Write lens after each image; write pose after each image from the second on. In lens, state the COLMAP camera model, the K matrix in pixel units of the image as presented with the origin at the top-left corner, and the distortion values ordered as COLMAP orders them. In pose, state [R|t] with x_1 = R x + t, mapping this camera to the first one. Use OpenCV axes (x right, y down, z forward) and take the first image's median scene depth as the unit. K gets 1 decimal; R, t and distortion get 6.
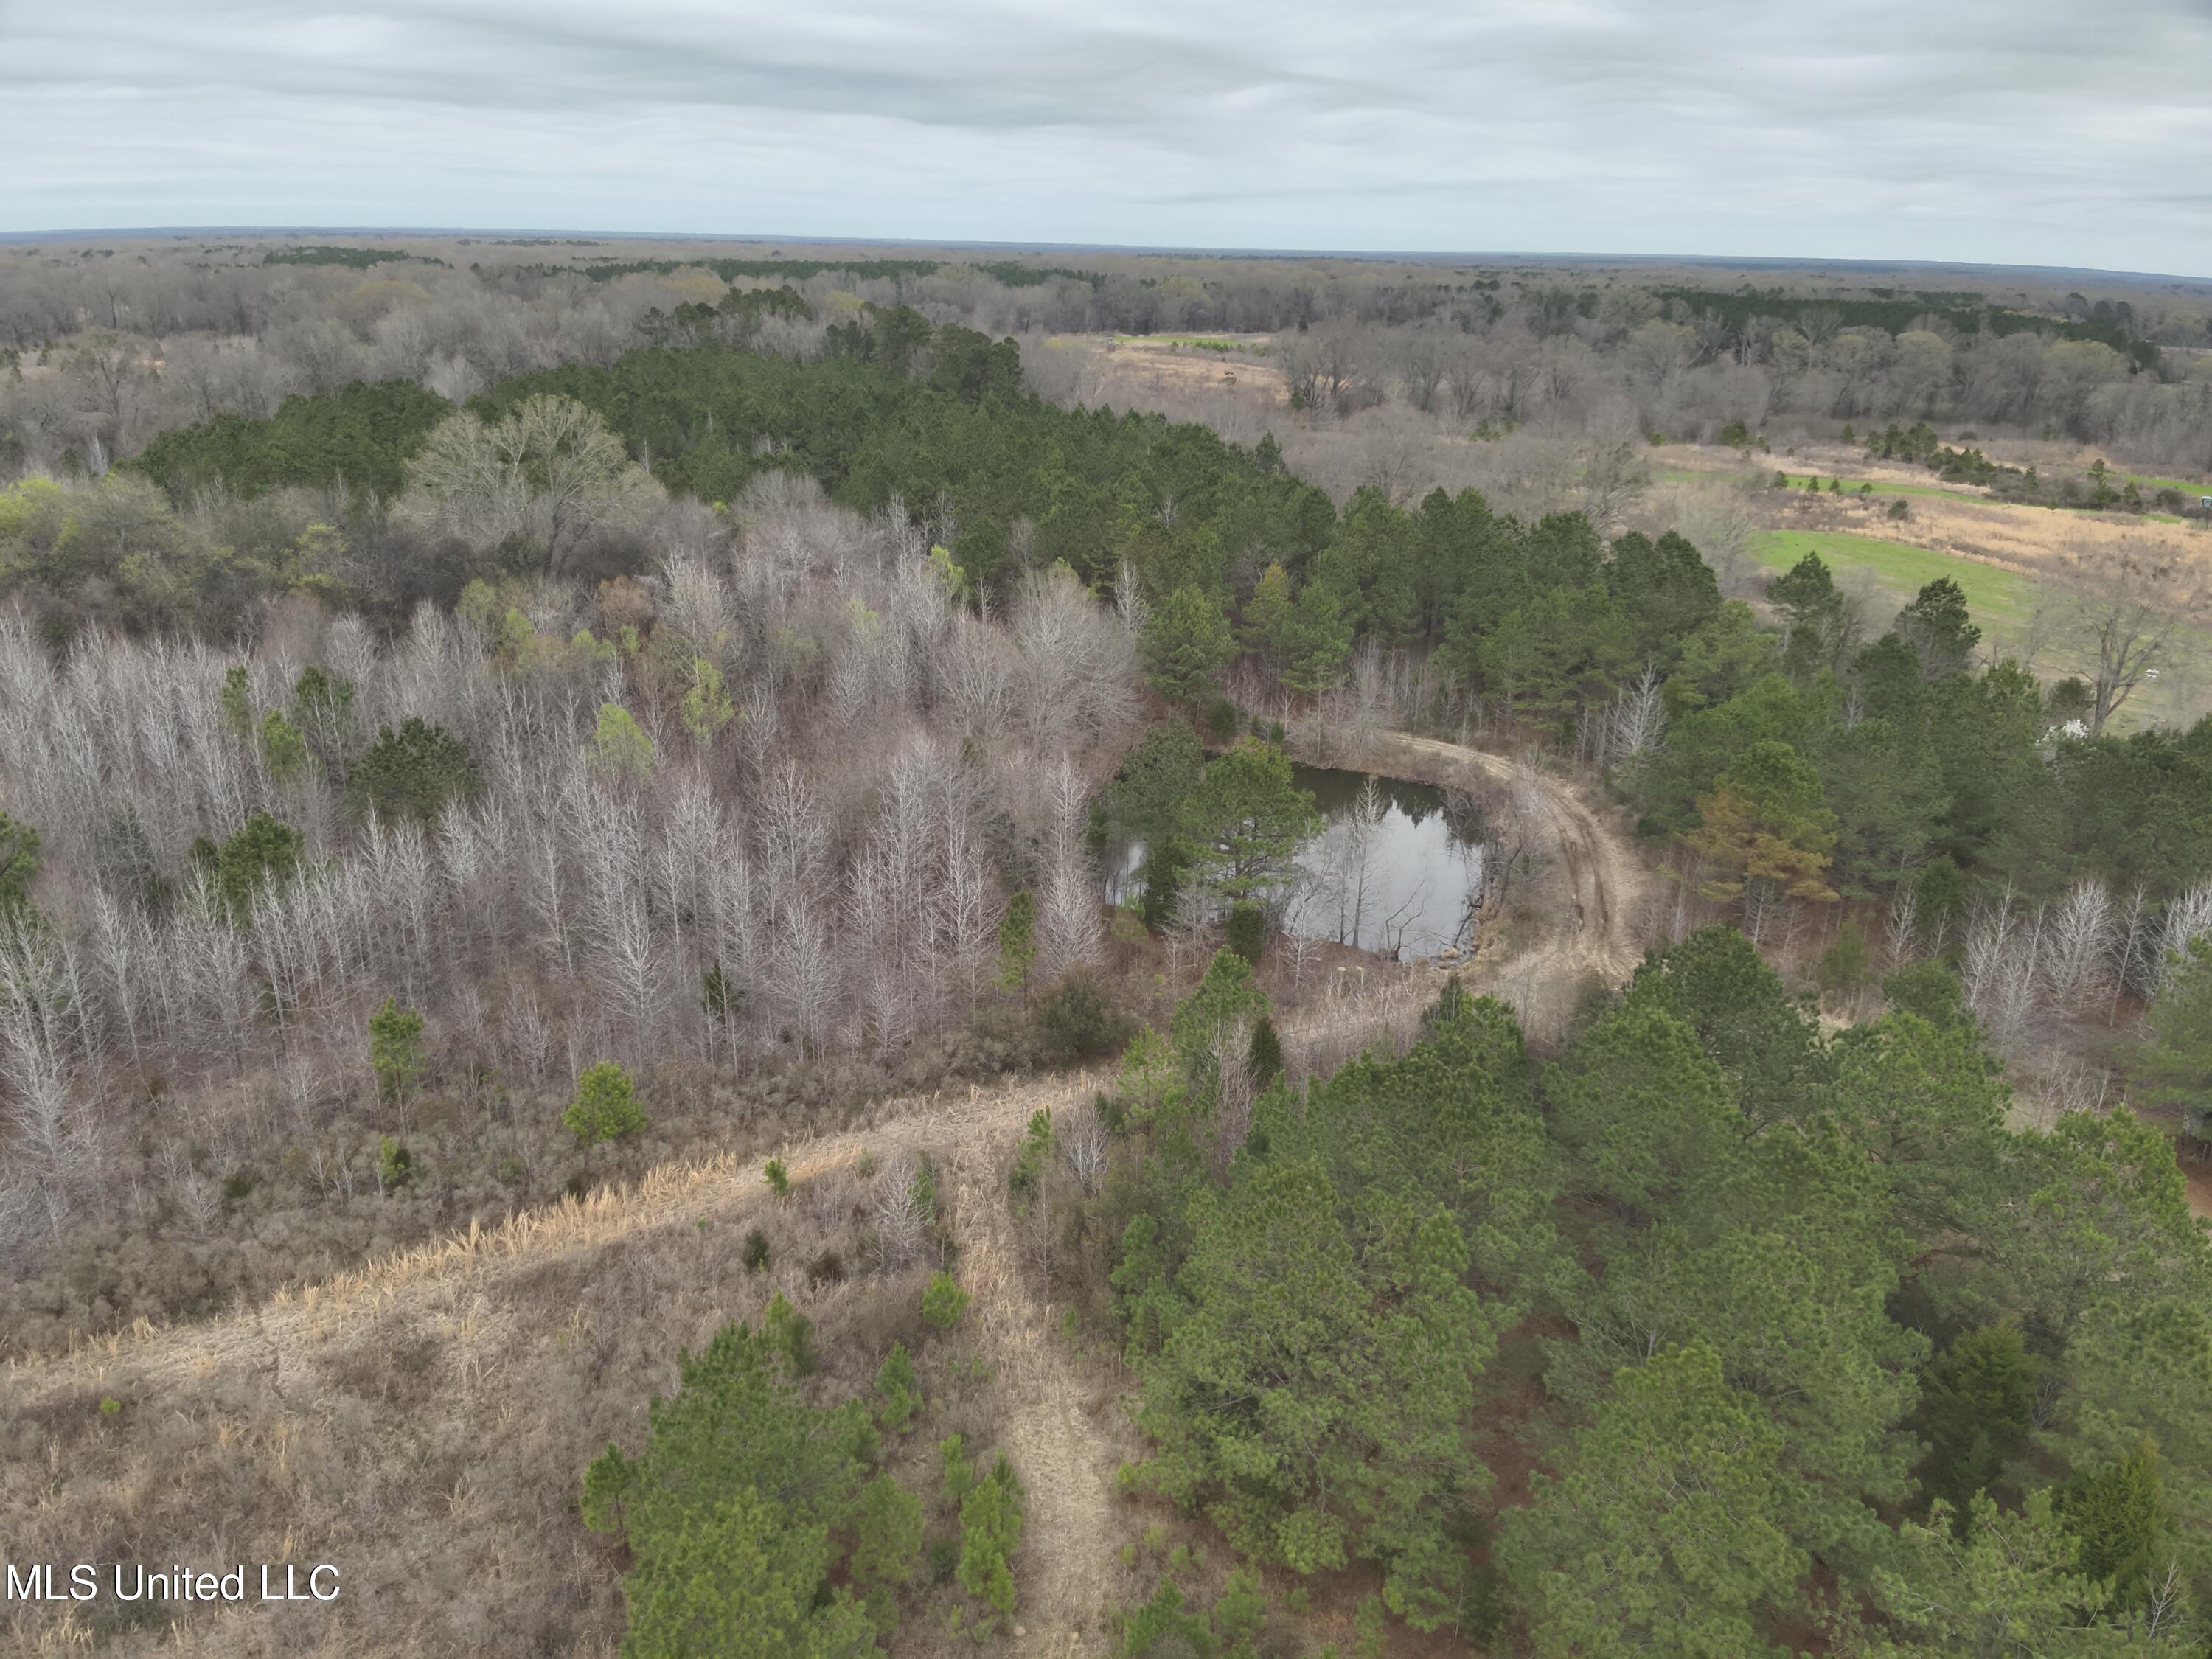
lens RADIAL K [[1583.1, 0, 1092.8], [0, 1583.1, 838.9], [0, 0, 1]] dist [0.087131, -0.174572]
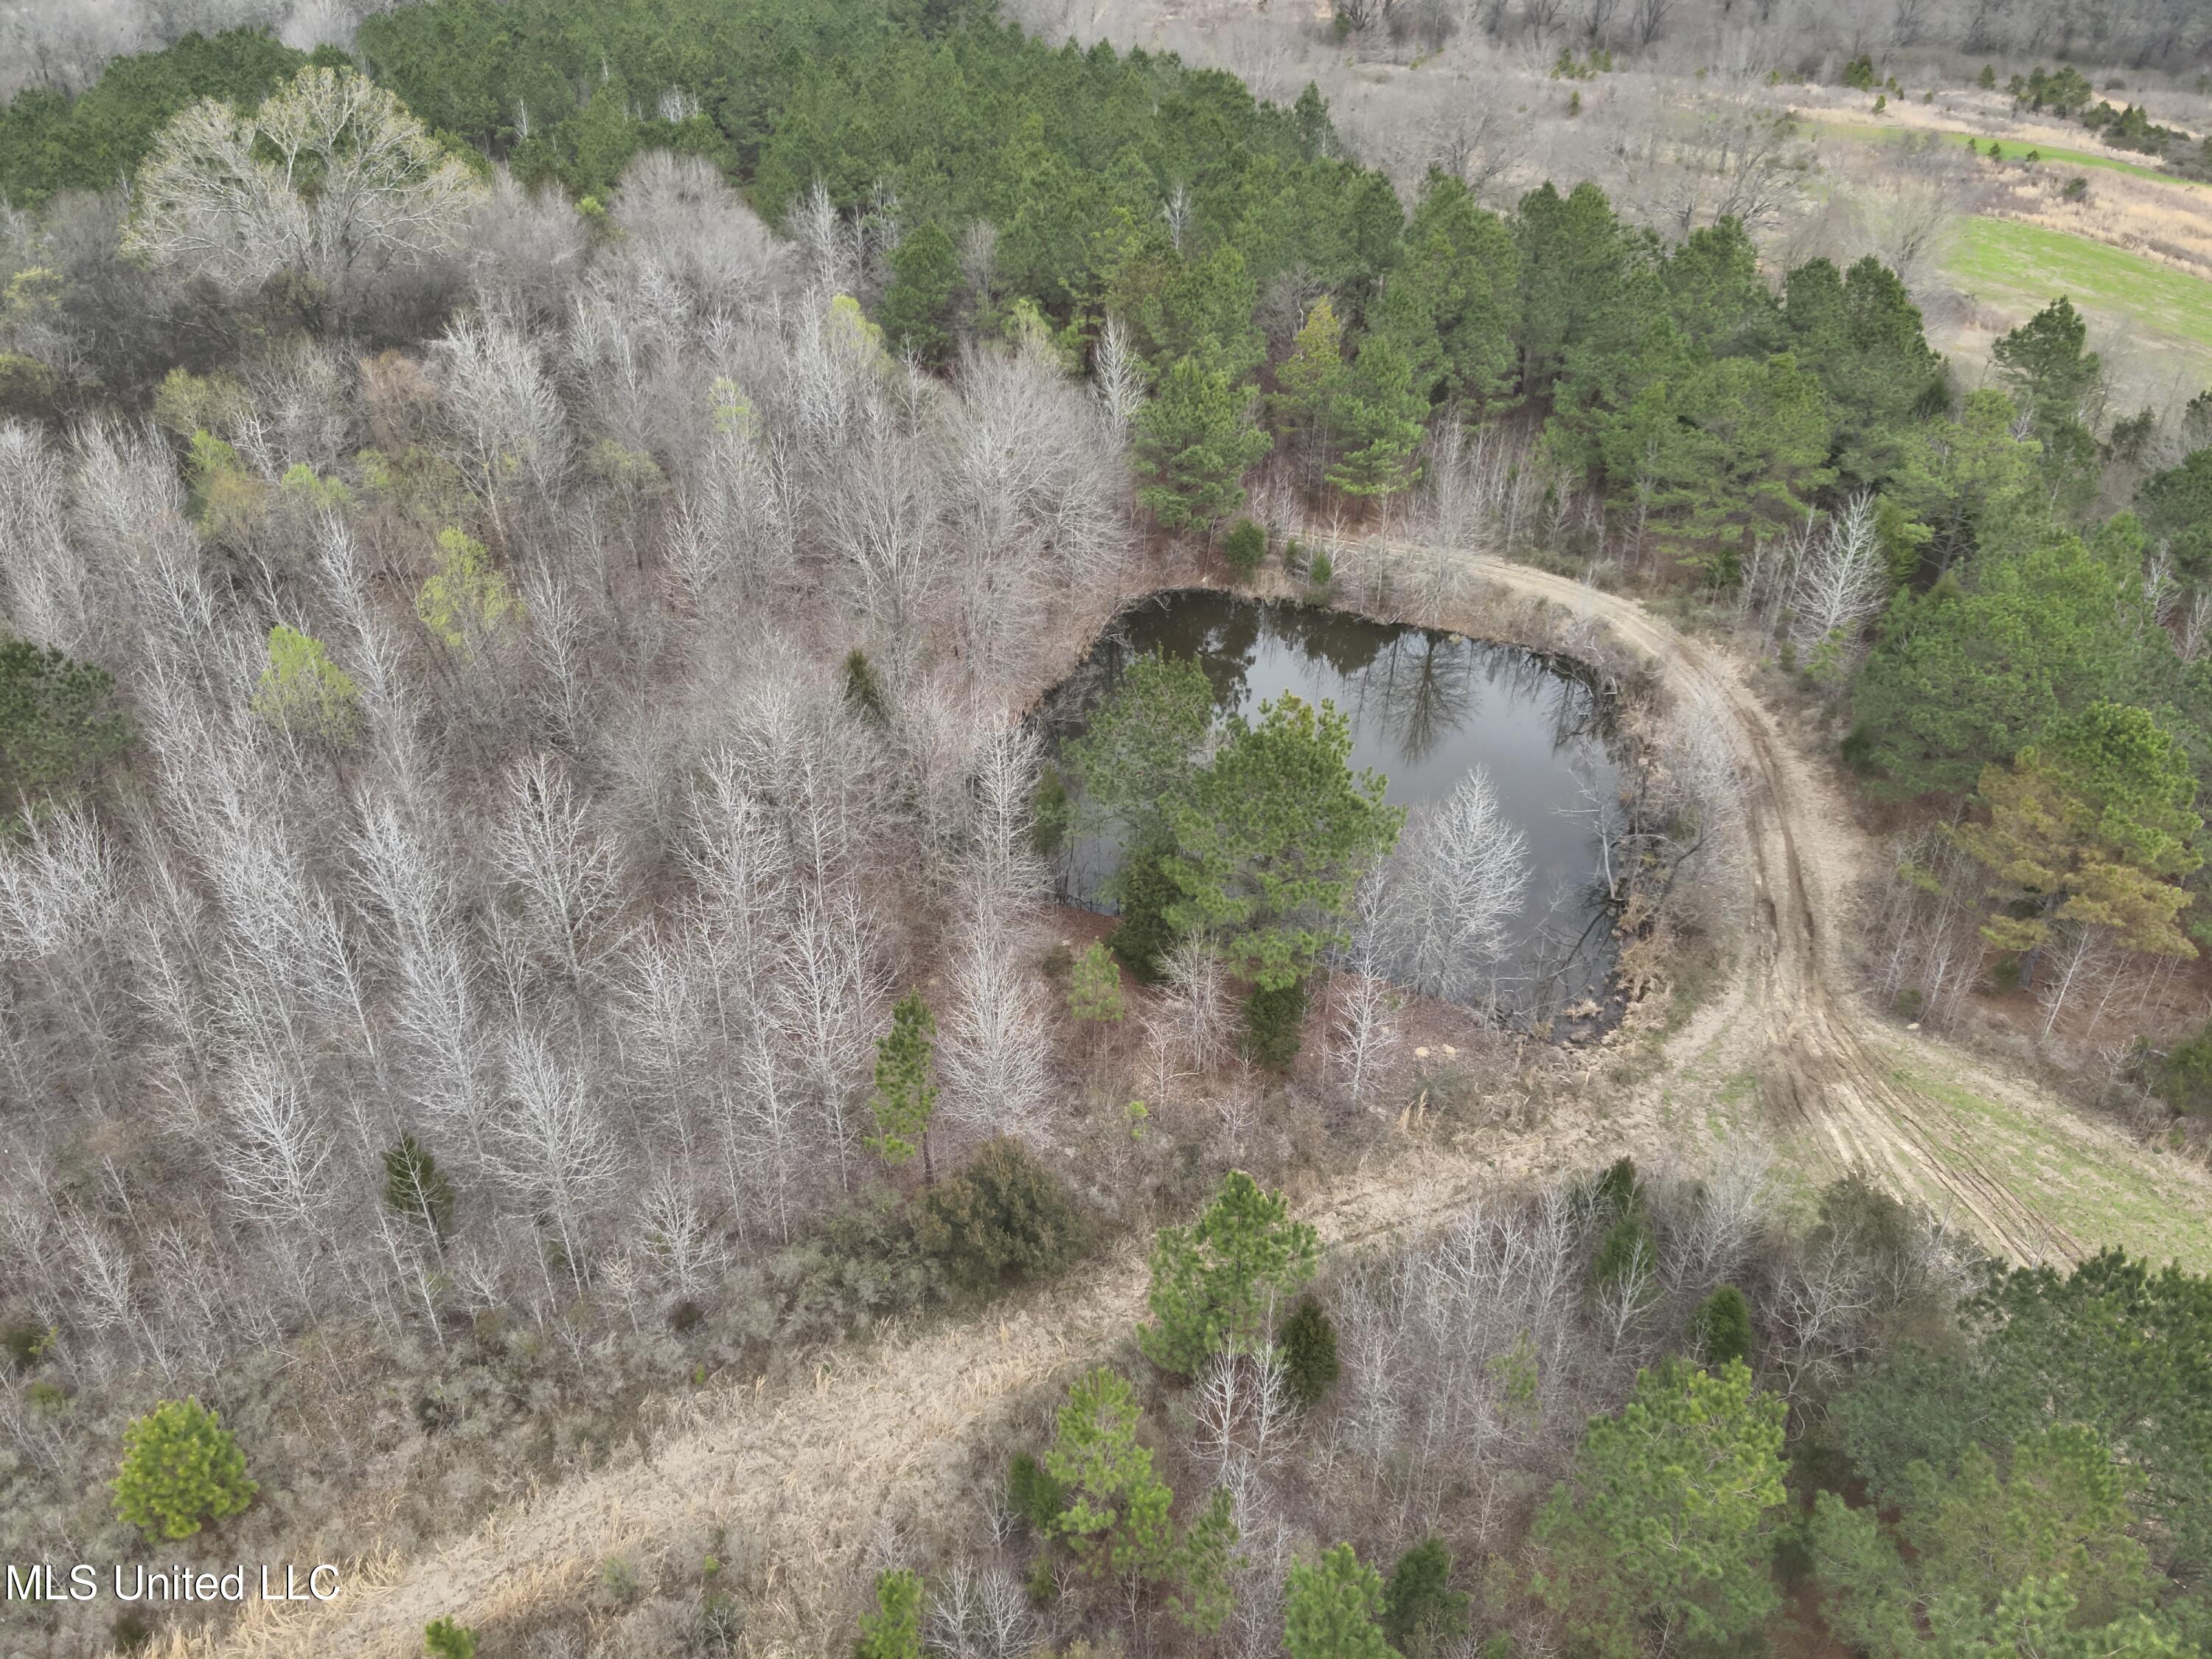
lens RADIAL K [[1594.5, 0, 1076.5], [0, 1594.5, 831.9], [0, 0, 1]] dist [0.036464, -0.110158]
pose [[0.999825, 0.003249, -0.018431, 0.015283], [0.000672, 0.977954, 0.208820, -0.080140], [0.018703, -0.208796, 0.977780, 0.211145]]
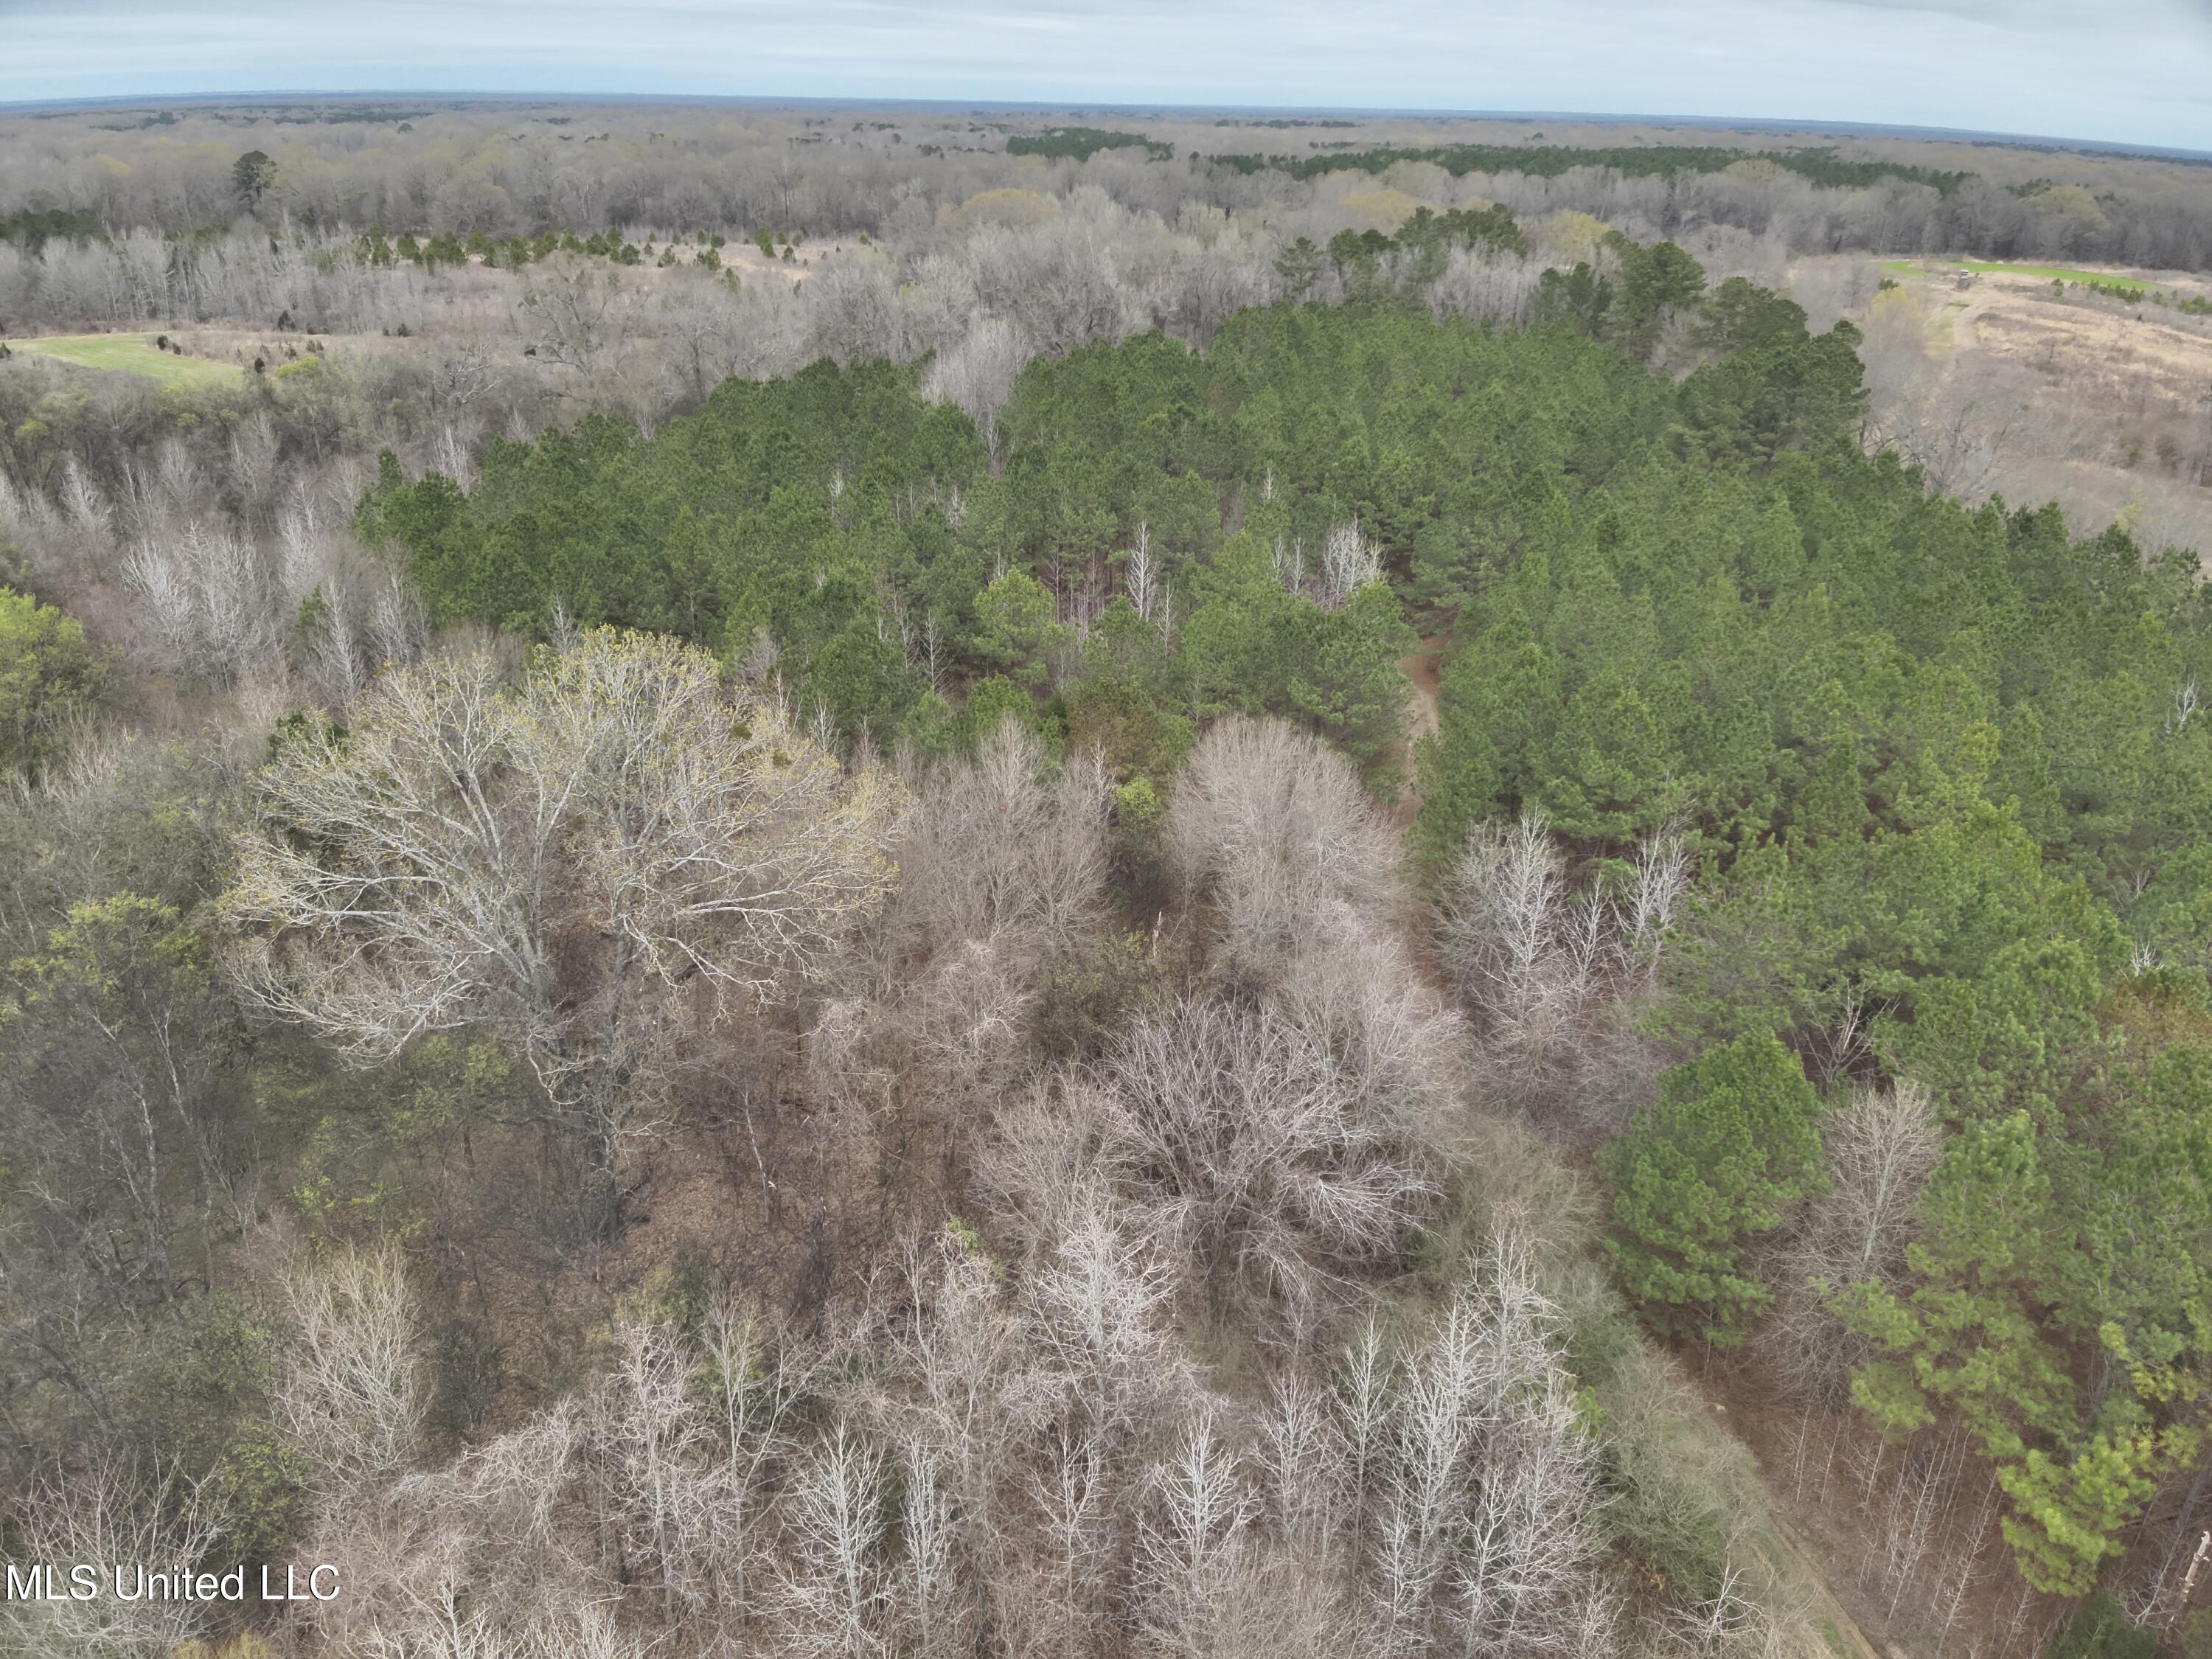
lens RADIAL K [[1583.1, 0, 1092.8], [0, 1583.1, 838.9], [0, 0, 1]] dist [0.087131, -0.174572]
pose [[0.905043, 0.171261, -0.389315, -0.072940], [-0.145217, 0.984769, 0.095616, -0.257567], [0.399761, -0.030001, 0.916128, 0.631073]]
